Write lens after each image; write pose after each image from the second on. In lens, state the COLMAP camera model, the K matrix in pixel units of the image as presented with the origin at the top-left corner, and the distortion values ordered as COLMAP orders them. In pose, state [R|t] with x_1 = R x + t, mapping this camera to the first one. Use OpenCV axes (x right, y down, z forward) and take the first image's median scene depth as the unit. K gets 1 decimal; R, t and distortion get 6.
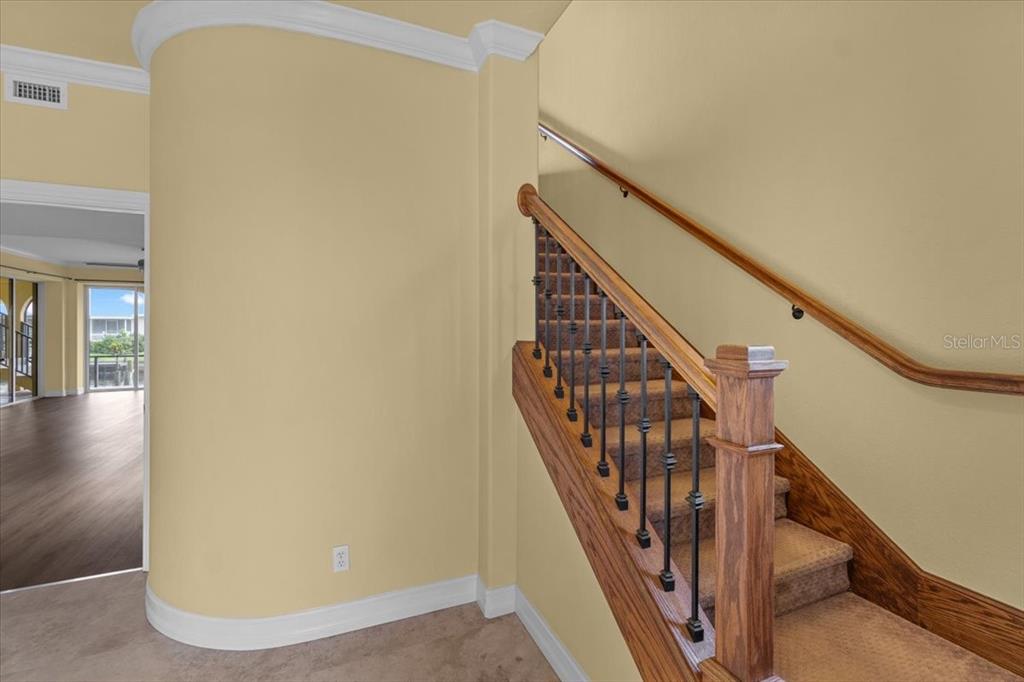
lens RADIAL K [[445.0, 0, 507.5], [0, 445.0, 335.1], [0, 0, 1]] dist [-0.003825, -0.000396]
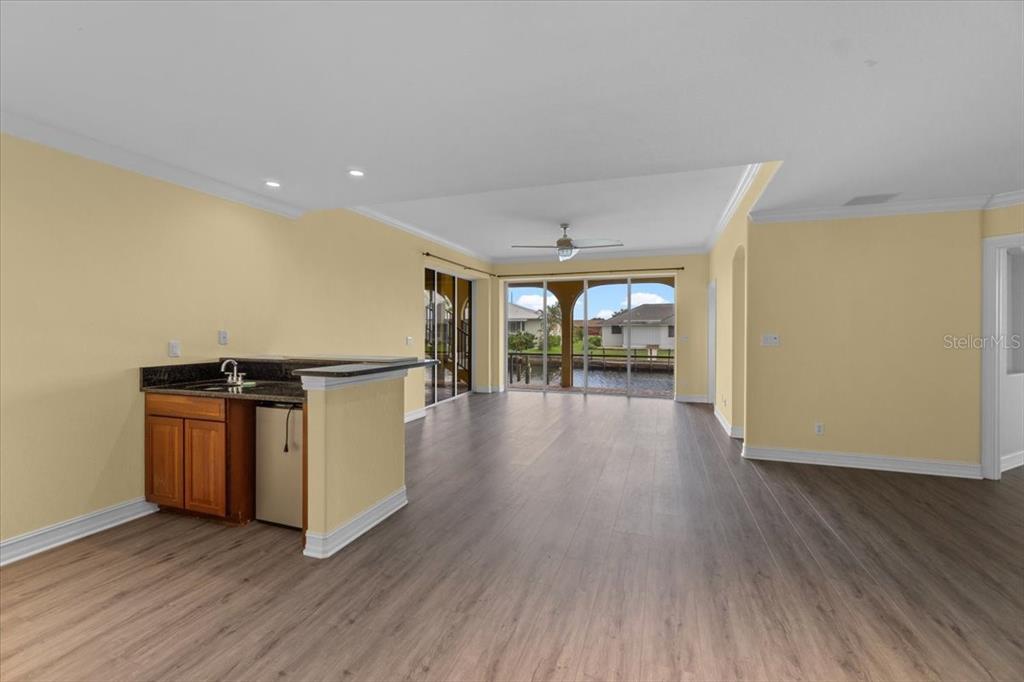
lens RADIAL K [[445.0, 0, 512.0], [0, 445.0, 337.7], [0, 0, 1]] dist [-0.003825, -0.000396]
pose [[0.748833, 0.006512, -0.662726, -0.293344], [-0.002240, 0.999971, 0.007296, 0.006222], [0.662754, -0.003979, 0.748826, 0.276413]]
